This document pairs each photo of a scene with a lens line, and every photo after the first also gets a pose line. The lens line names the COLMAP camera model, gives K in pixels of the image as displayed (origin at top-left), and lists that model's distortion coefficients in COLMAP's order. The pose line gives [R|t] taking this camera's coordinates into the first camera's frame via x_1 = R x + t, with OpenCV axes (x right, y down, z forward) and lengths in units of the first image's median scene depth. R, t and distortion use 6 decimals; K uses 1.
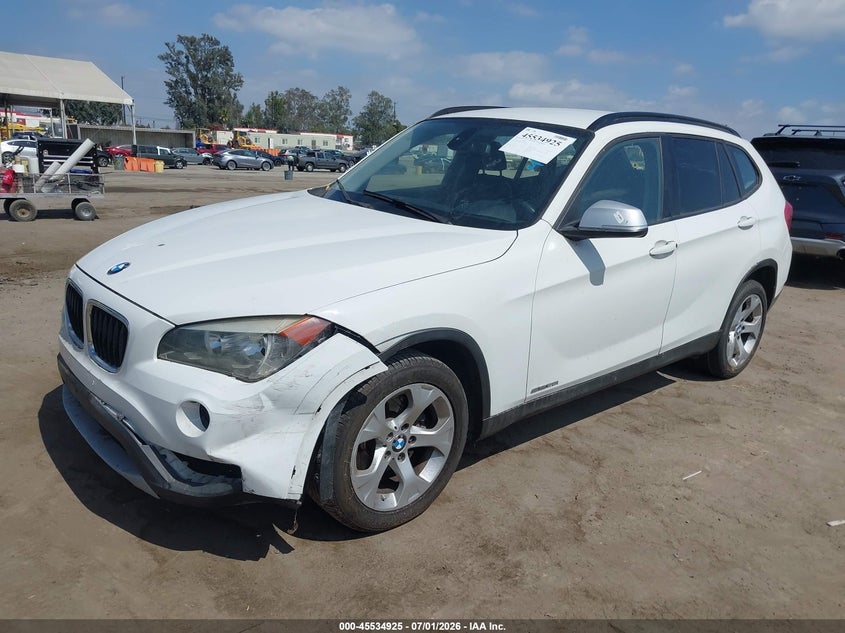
lens RADIAL K [[673.7, 0, 422.9], [0, 673.7, 315.0], [0, 0, 1]] dist [0.014957, -0.002031]
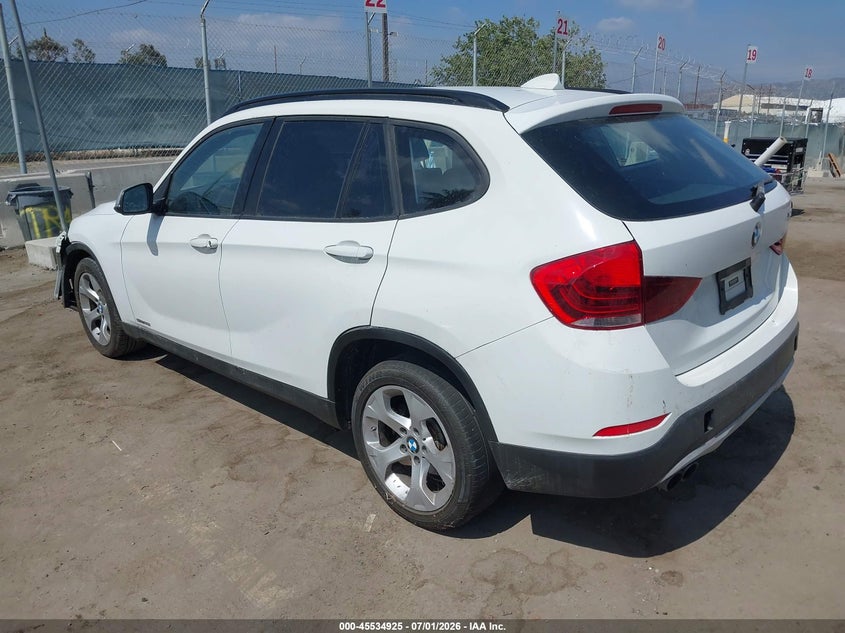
lens RADIAL K [[673.7, 0, 418.6], [0, 673.7, 318.4], [0, 0, 1]] dist [0.014957, -0.002031]
pose [[0.064749, 0.230811, -0.970842, 1.492547], [-0.231025, 0.949920, 0.210429, -0.301608], [0.970791, 0.210663, 0.114829, 1.364774]]
